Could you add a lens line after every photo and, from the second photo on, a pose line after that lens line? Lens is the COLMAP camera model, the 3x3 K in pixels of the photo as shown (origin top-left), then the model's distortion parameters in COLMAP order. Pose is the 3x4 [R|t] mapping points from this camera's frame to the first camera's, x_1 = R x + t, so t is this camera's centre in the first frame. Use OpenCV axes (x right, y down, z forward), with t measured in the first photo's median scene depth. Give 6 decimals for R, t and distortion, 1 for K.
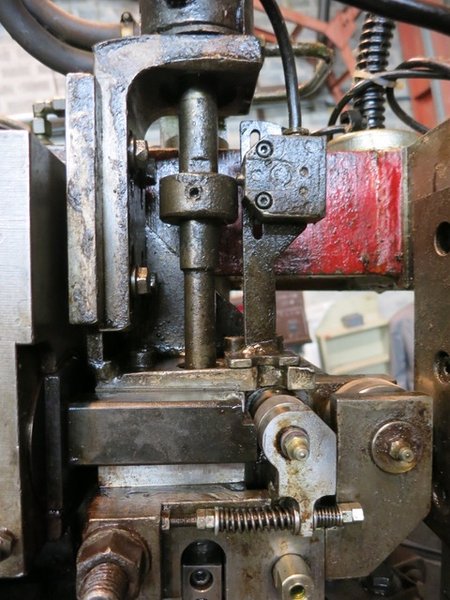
lens RADIAL K [[413.0, 0, 225.0], [0, 413.0, 298.0], [0, 0, 1]] dist [-0.036583, -0.000933]
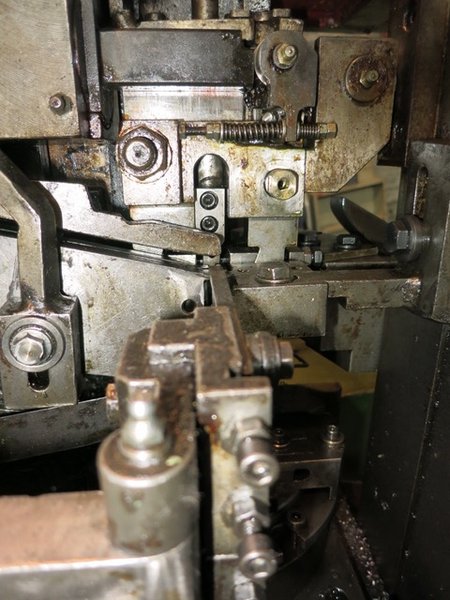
lens RADIAL K [[413.0, 0, 224.6], [0, 413.0, 300.9], [0, 0, 1]] dist [-0.036583, -0.000933]
pose [[0.999876, -0.008665, 0.013155, -0.031159], [0.004669, 0.960614, 0.277848, 0.672330], [-0.015044, -0.277752, 0.960535, -0.369845]]
